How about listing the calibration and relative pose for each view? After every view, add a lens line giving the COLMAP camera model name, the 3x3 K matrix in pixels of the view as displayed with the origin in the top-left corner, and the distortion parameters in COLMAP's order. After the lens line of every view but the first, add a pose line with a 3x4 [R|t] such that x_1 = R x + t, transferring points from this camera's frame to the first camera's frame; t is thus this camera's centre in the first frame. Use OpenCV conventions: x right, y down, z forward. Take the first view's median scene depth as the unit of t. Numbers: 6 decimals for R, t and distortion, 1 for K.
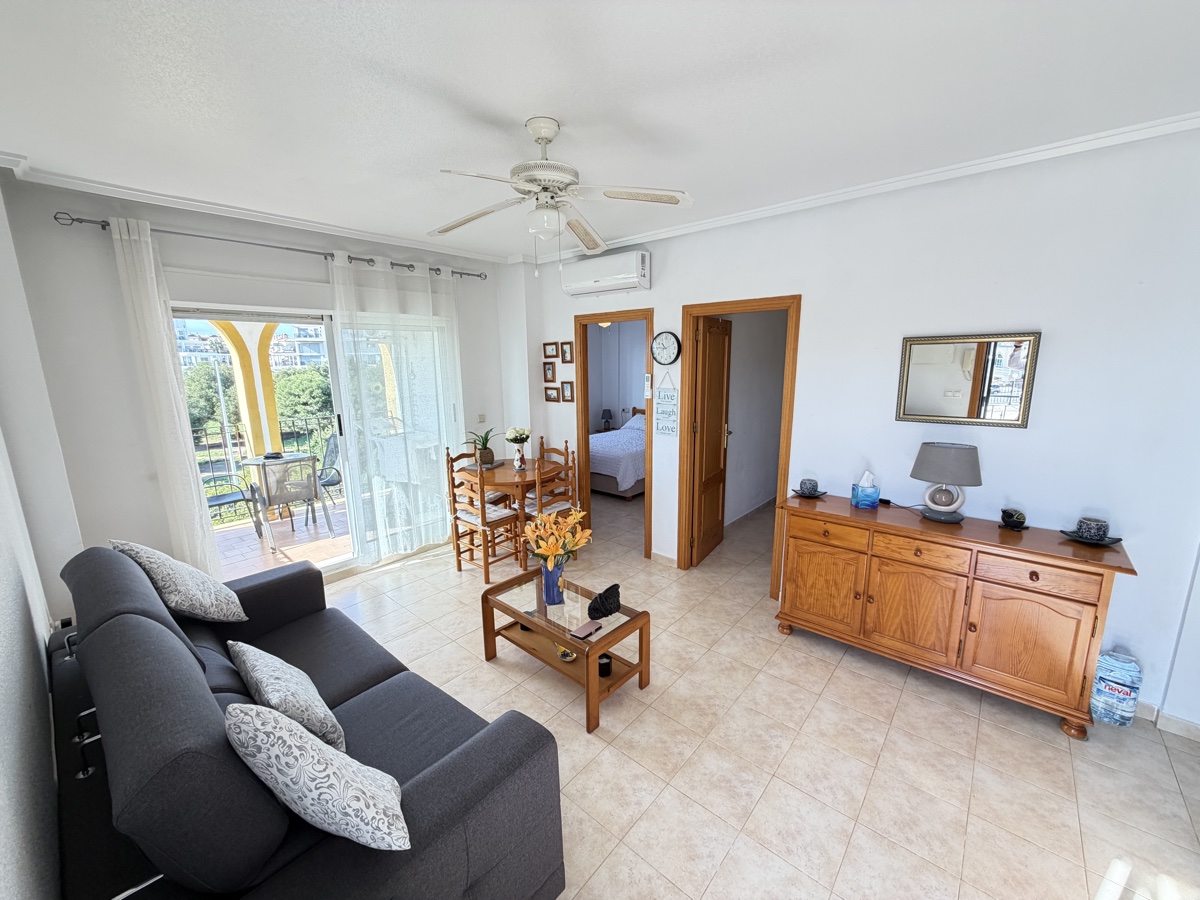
lens RADIAL K [[477.4, 0, 598.0], [0, 477.4, 452.5], [0, 0, 1]] dist [-0.000130, 0.000086]
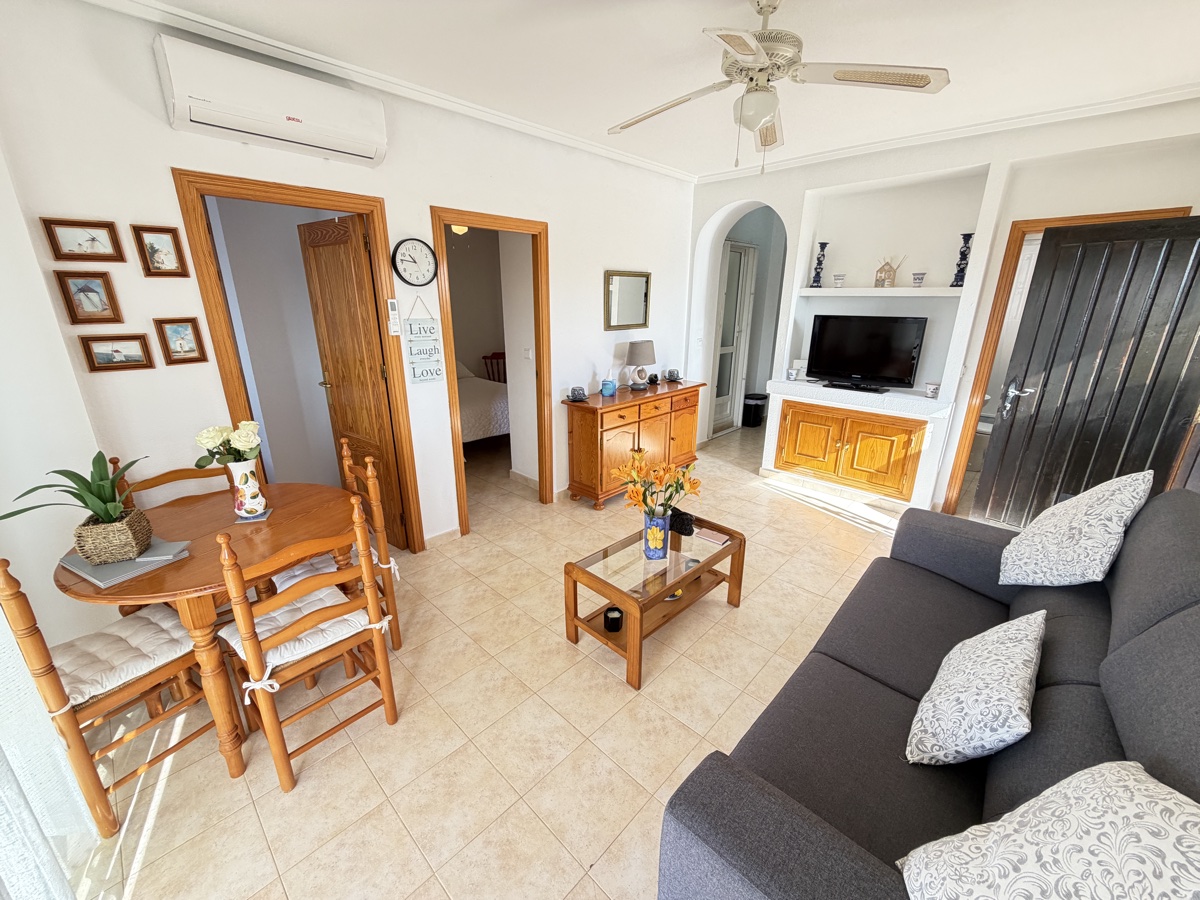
lens RADIAL K [[477.4, 0, 598.0], [0, 477.4, 452.5], [0, 0, 1]] dist [-0.000130, 0.000086]
pose [[0.051939, -0.293942, 0.954411, -0.585183], [0.189676, 0.941208, 0.279554, -0.088617], [-0.980472, 0.166509, 0.104639, 0.647902]]
